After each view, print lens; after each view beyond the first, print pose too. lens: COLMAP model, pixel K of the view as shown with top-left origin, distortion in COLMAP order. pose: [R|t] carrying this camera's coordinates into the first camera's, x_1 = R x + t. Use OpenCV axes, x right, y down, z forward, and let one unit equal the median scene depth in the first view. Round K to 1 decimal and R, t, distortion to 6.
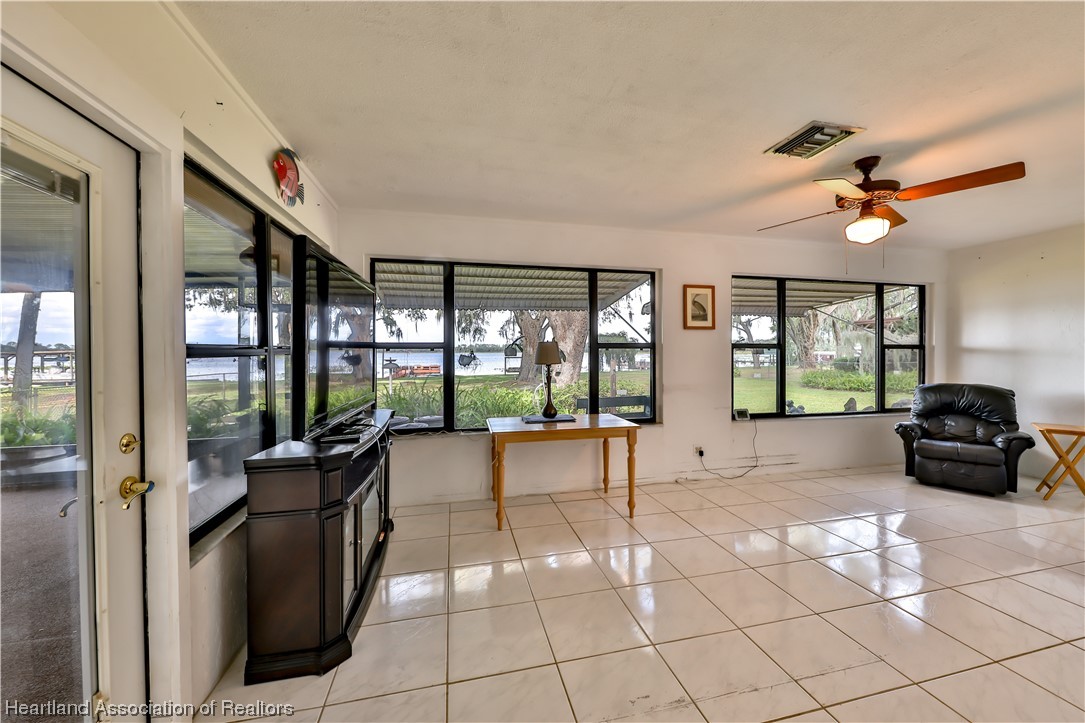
lens RADIAL K [[402.9, 0, 543.5], [0, 402.9, 355.0], [0, 0, 1]] dist [0.011334, -0.008938]
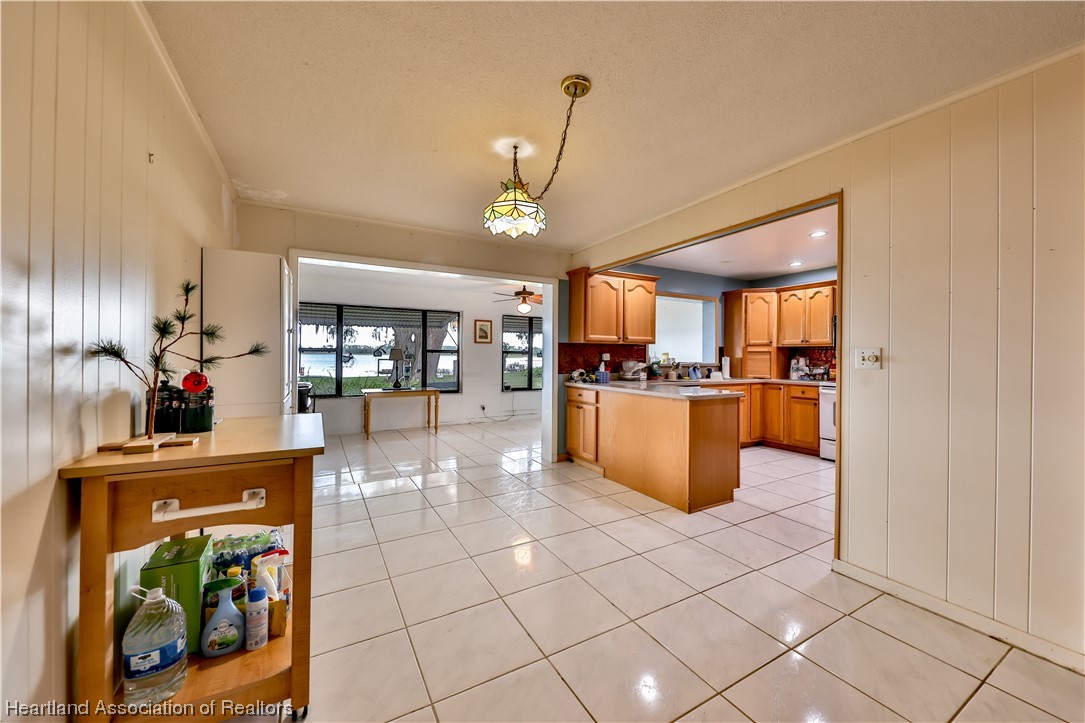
lens RADIAL K [[402.9, 0, 543.5], [0, 402.9, 355.0], [0, 0, 1]] dist [0.011334, -0.008938]
pose [[0.957680, 0.013340, 0.287527, 0.110552], [-0.011164, 0.999895, -0.009207, 0.006058], [-0.287620, 0.005607, 0.957728, -0.903521]]
